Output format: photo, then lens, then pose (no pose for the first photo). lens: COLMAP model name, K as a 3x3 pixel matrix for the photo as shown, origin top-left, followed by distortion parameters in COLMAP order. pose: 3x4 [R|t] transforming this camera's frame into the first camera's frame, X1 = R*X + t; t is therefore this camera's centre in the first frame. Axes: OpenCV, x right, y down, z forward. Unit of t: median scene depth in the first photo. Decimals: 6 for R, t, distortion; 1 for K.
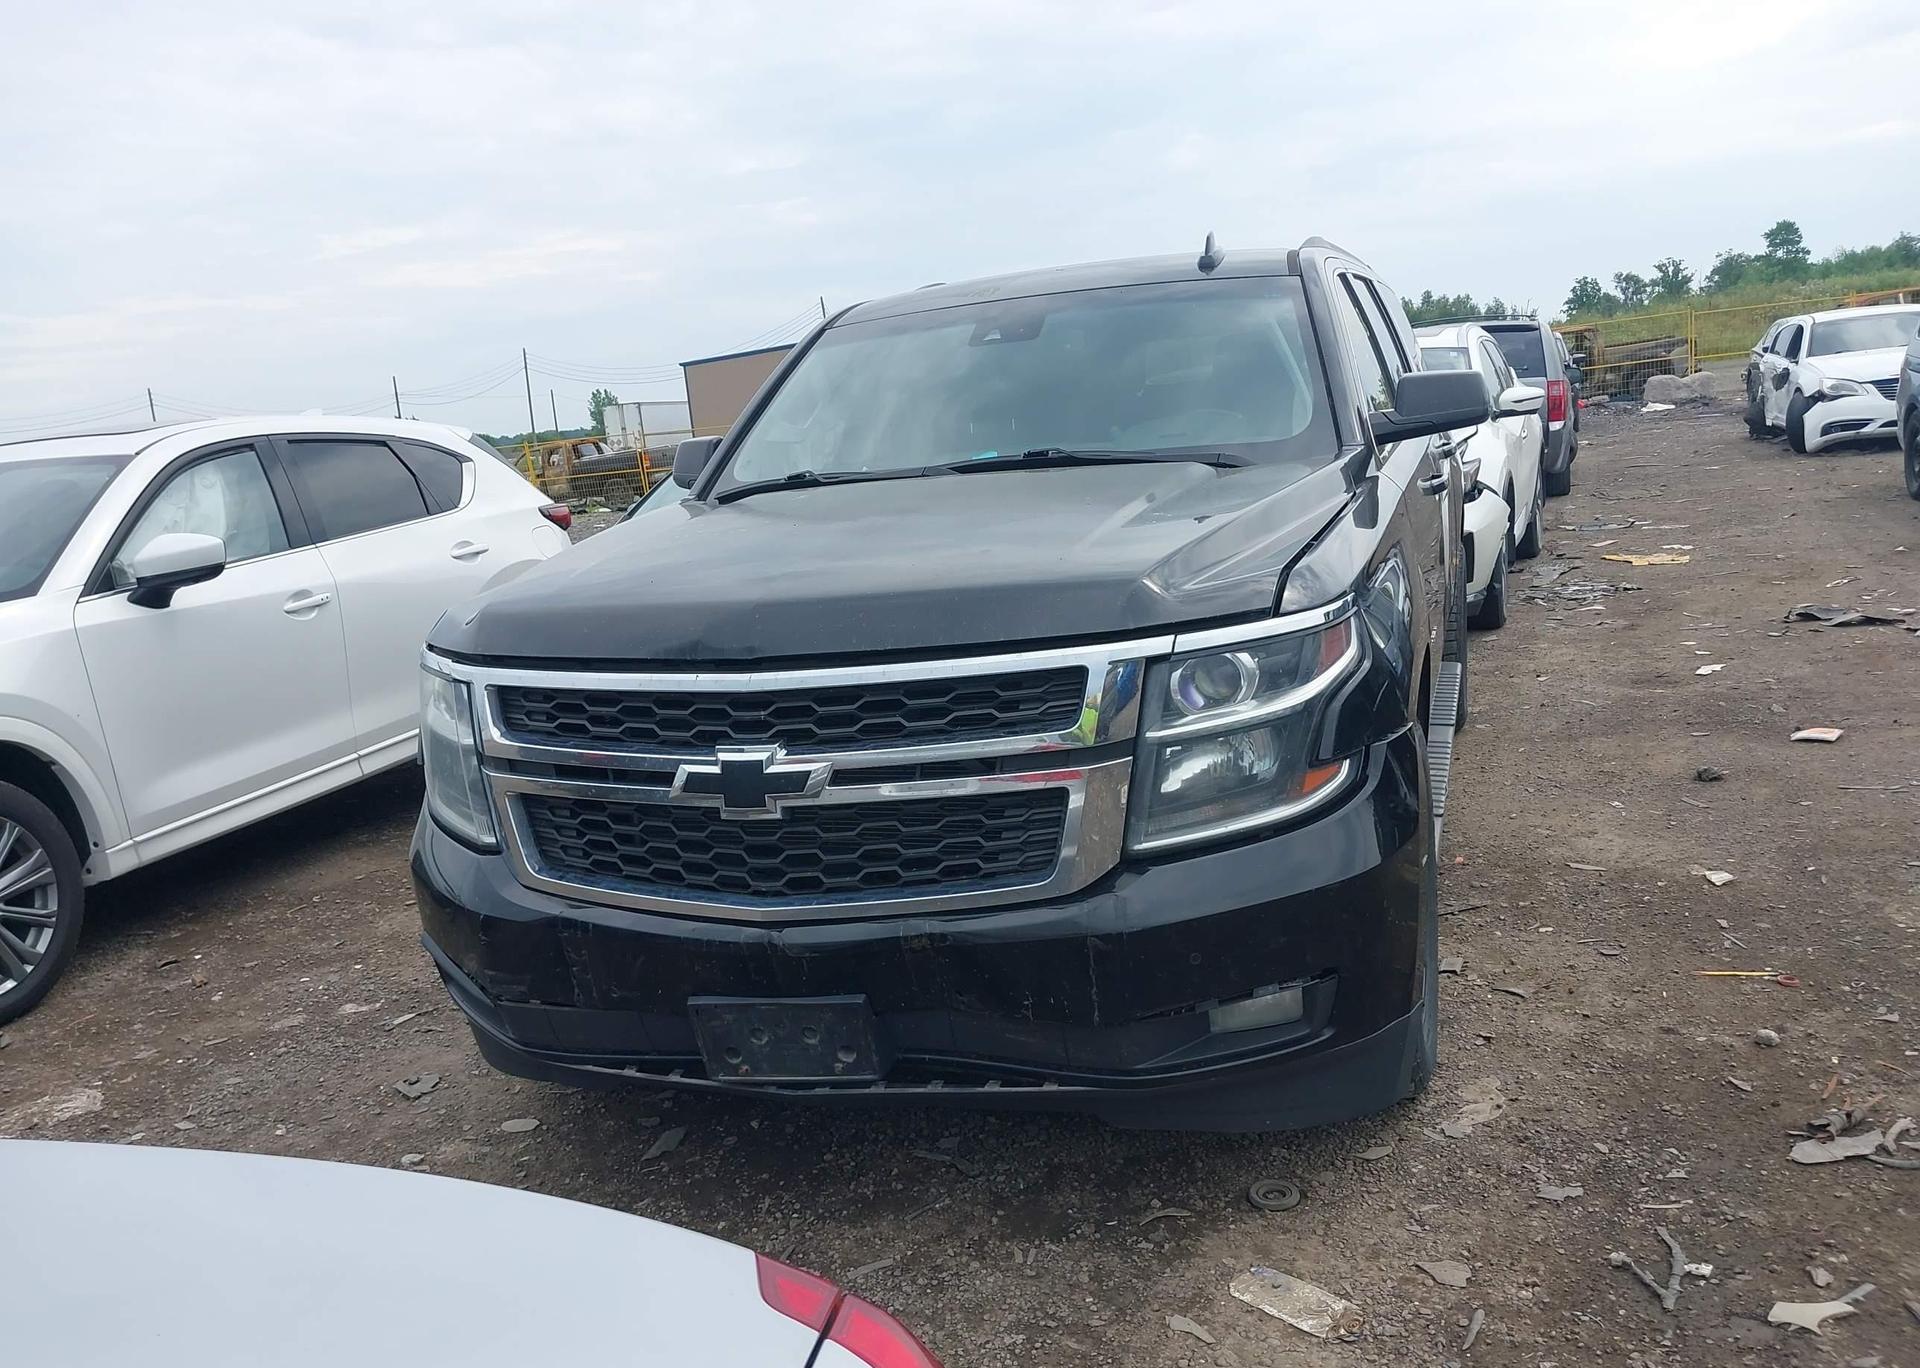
lens RADIAL K [[1606.6, 0, 960.0], [0, 1606.6, 684.0], [0, 0, 1]] dist [0.058011, -0.097894]
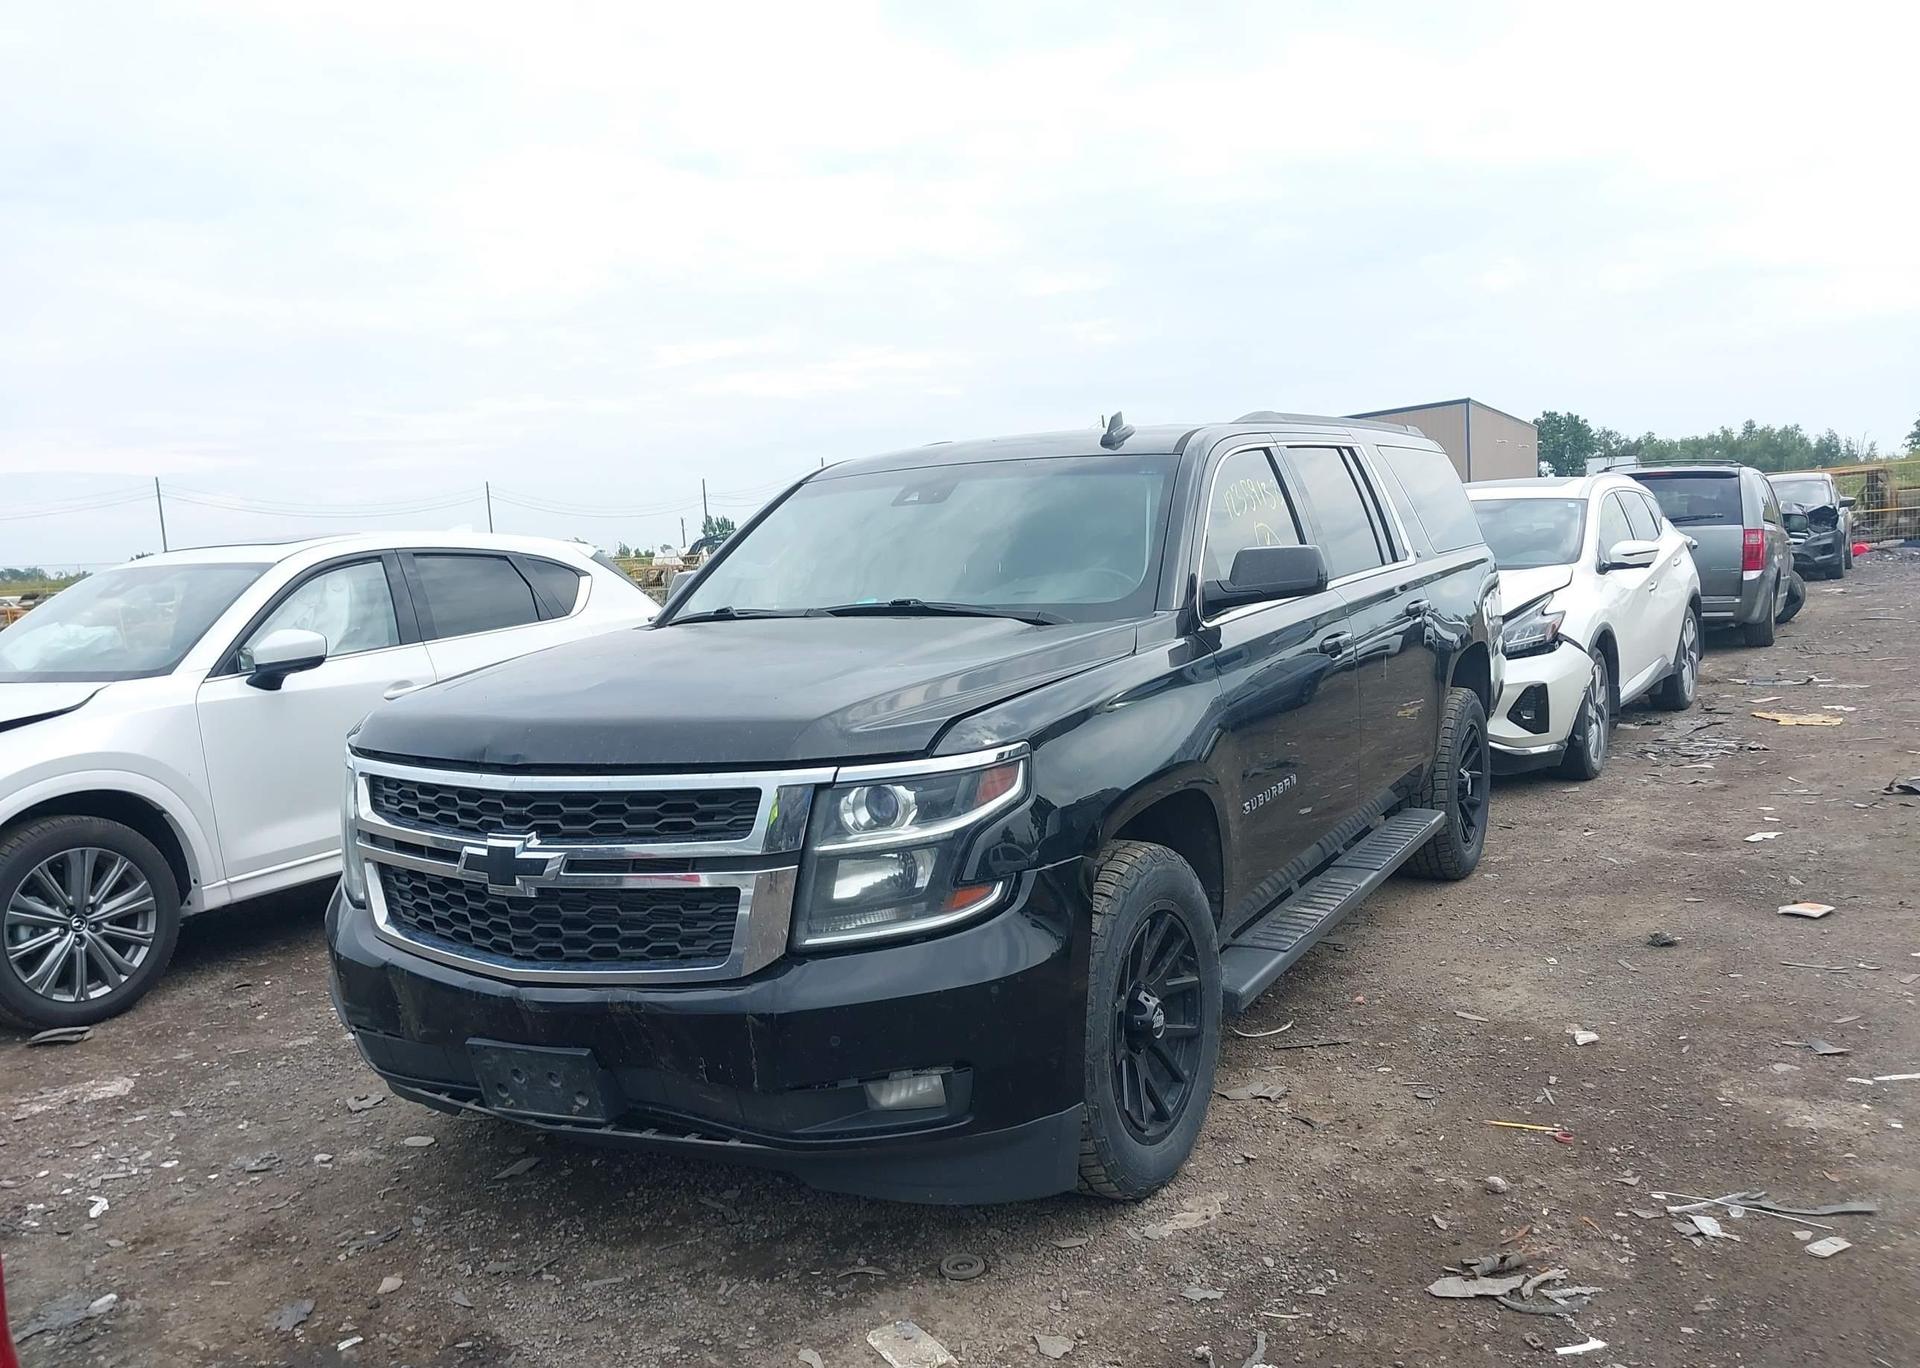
lens RADIAL K [[1606.6, 0, 960.0], [0, 1606.6, 684.0], [0, 0, 1]] dist [0.058011, -0.097894]
pose [[0.980044, 0.055314, -0.190930, 0.381893], [-0.067632, 0.995988, -0.058606, -0.024222], [0.186922, 0.070349, 0.979853, -0.138780]]
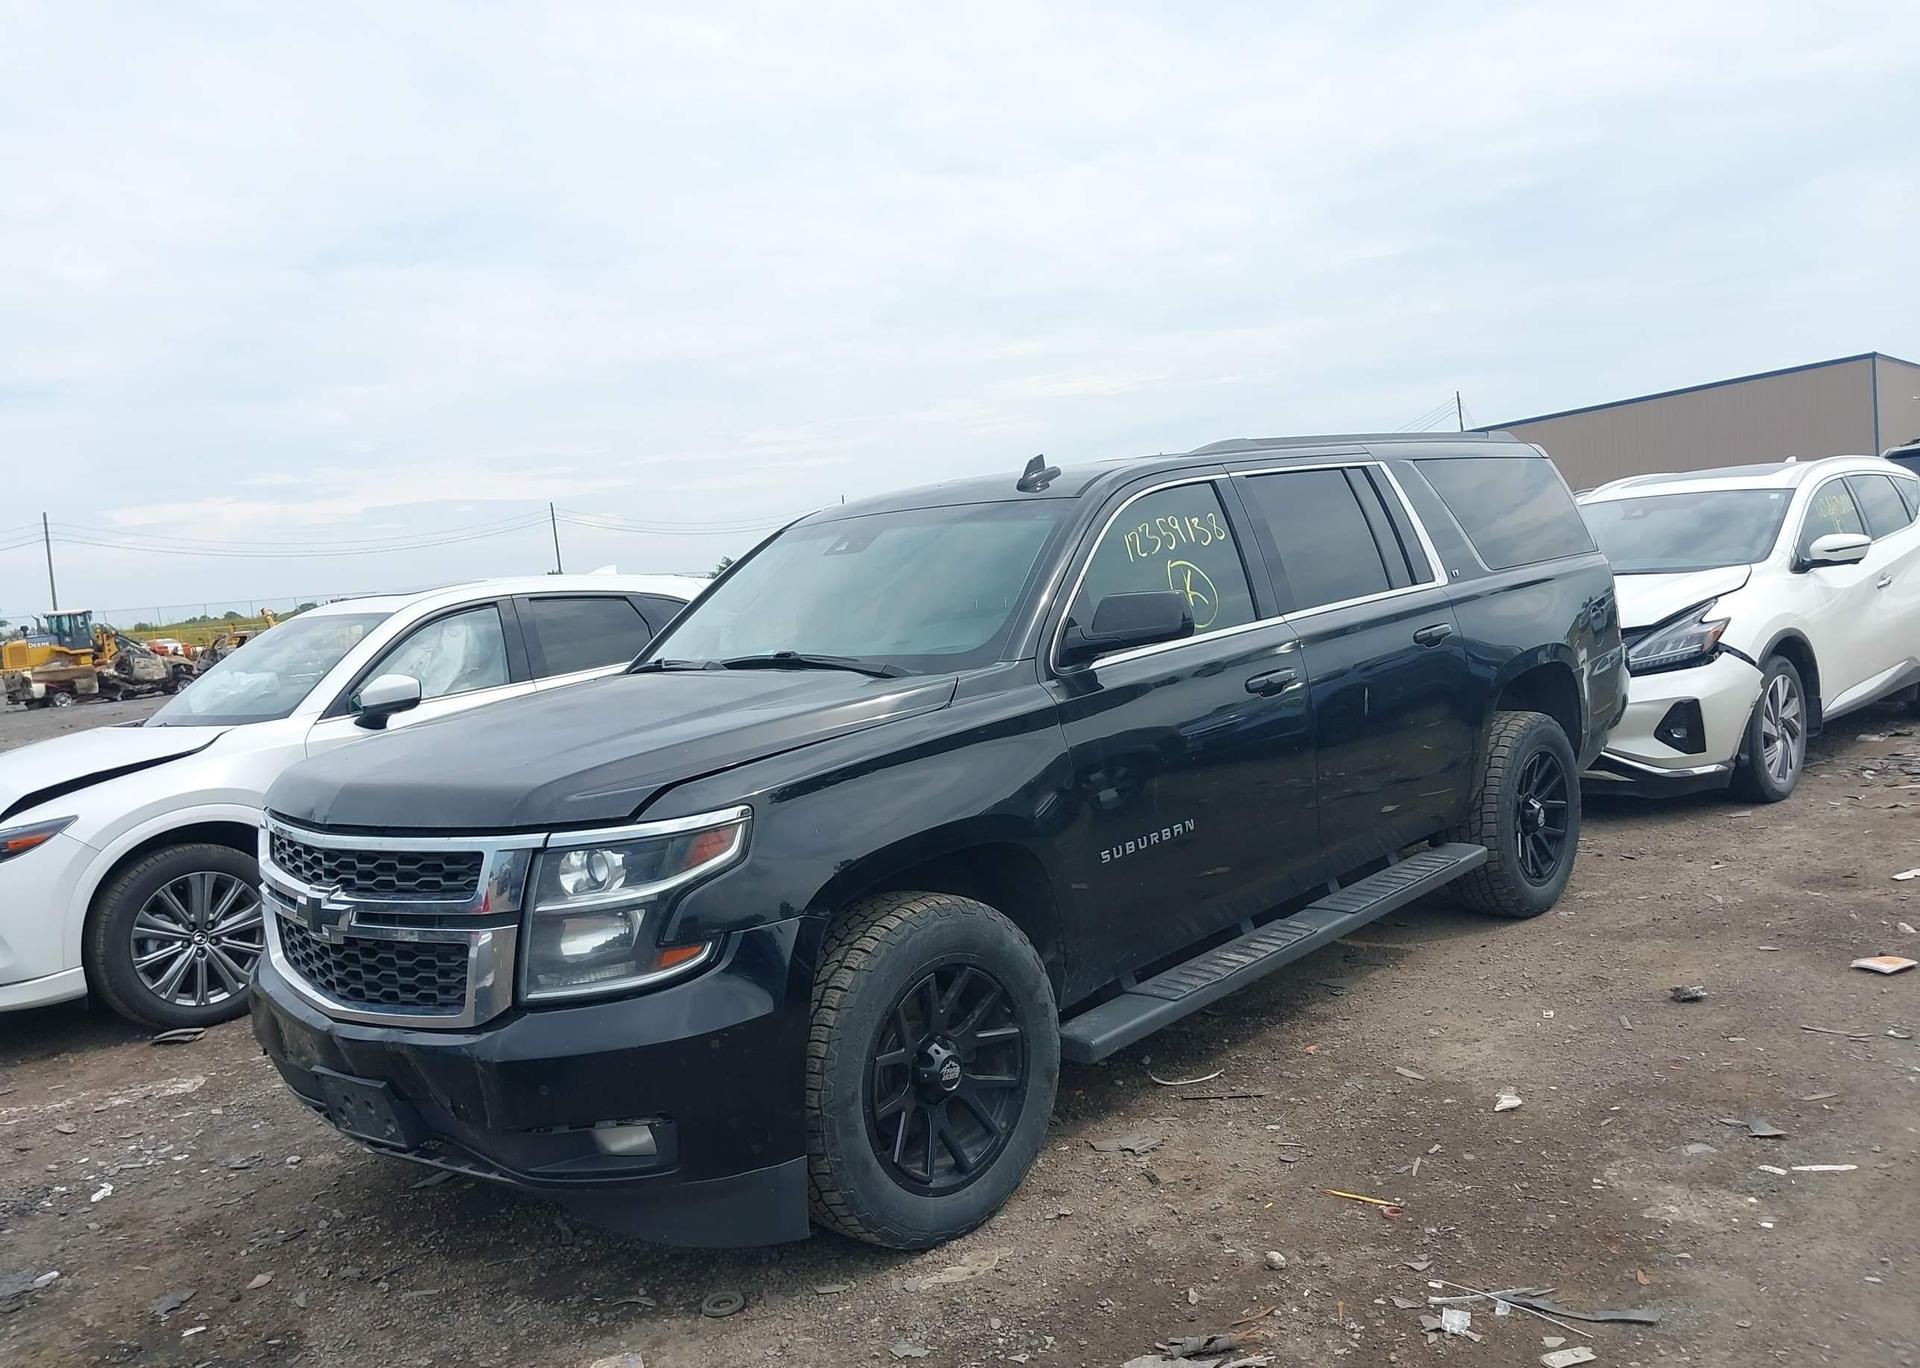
lens RADIAL K [[1606.6, 0, 960.0], [0, 1606.6, 684.0], [0, 0, 1]] dist [0.058011, -0.097894]
pose [[0.904624, 0.041168, -0.424217, 0.826889], [-0.063041, 0.997300, -0.037651, -0.103324], [0.421522, 0.060803, 0.904777, -0.028906]]
